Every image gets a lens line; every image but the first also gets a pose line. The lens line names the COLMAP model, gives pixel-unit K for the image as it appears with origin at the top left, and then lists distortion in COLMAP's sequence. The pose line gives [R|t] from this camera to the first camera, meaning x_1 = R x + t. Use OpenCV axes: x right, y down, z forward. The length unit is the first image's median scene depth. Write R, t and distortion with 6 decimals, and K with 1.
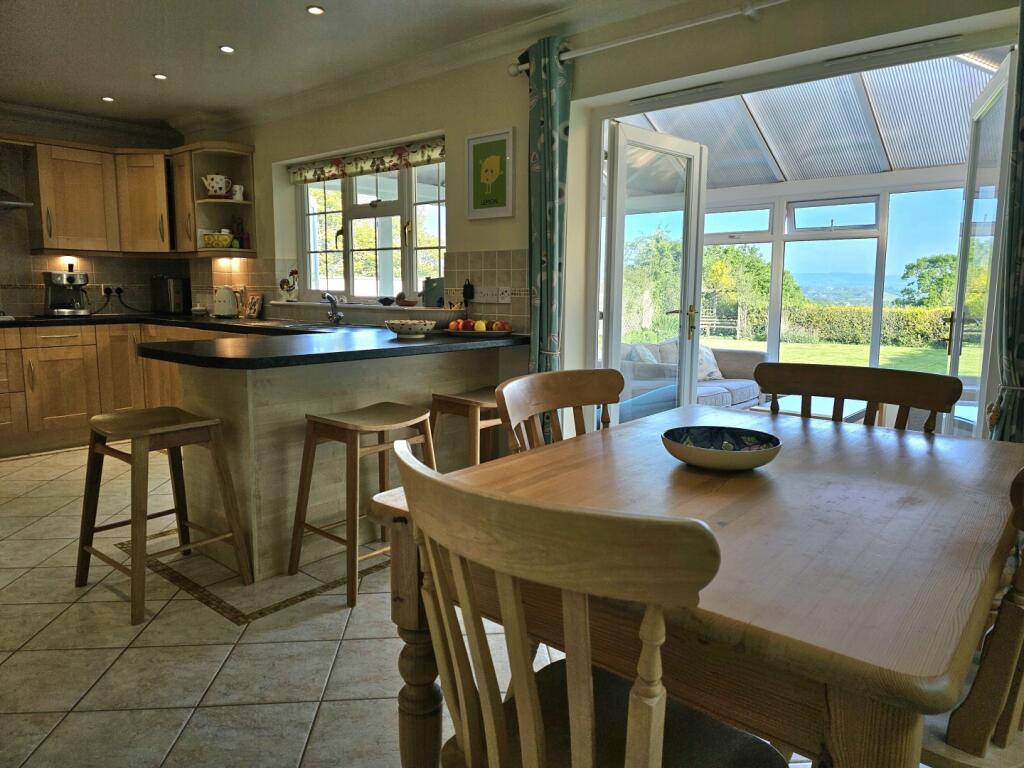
lens RADIAL K [[683.3, 0, 501.7], [0, 683.3, 375.7], [0, 0, 1]] dist [0.050795, -0.040151]
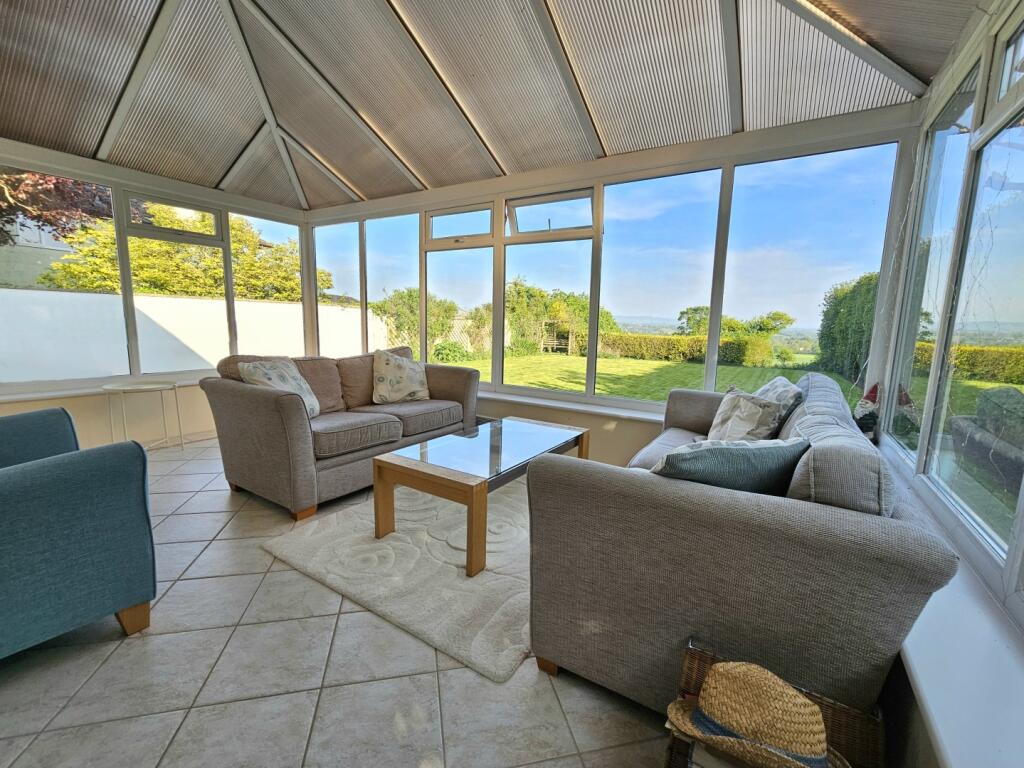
lens RADIAL K [[419.5, 0, 511.5], [0, 419.5, 386.7], [0, 0, 1]] dist [-0.003396, 0.002418]
pose [[0.990321, 0.002652, 0.138773, 0.661281], [-0.006100, 0.999683, 0.024423, -0.046274], [-0.138664, -0.025034, 0.990023, 0.873687]]
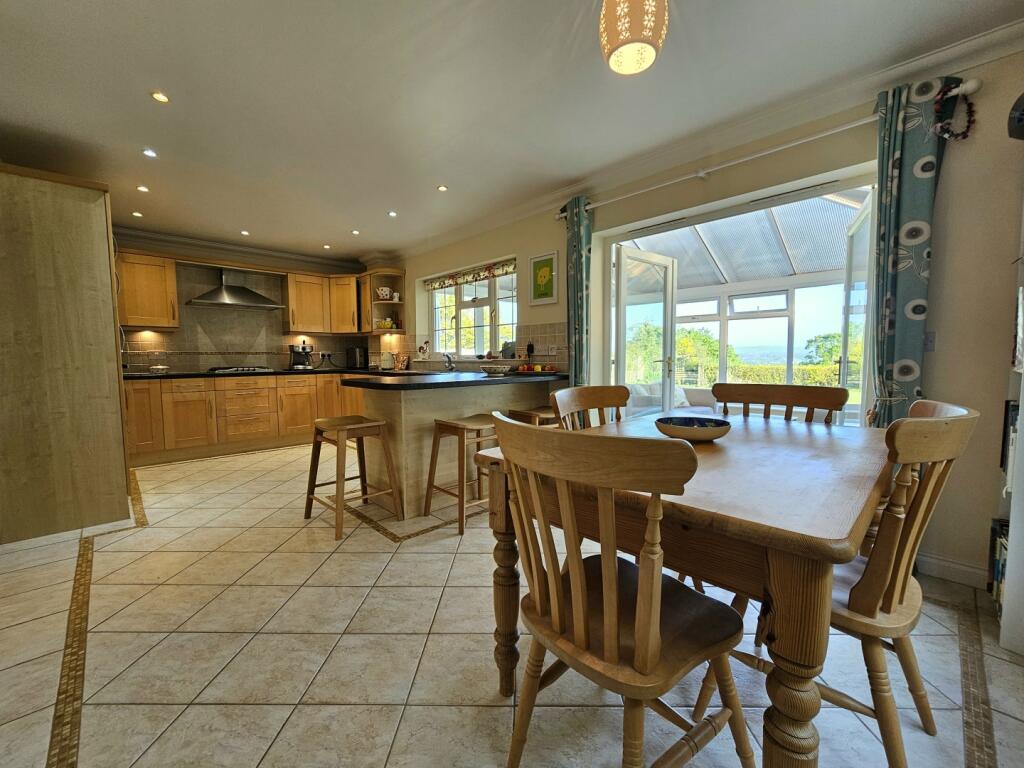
lens RADIAL K [[419.5, 0, 509.9], [0, 419.5, 390.2], [0, 0, 1]] dist [-0.003396, 0.002418]
pose [[0.995787, -0.005122, -0.091549, -0.006437], [0.000408, 0.998676, -0.051433, 0.031232], [0.091691, 0.051179, 0.994471, -0.006046]]
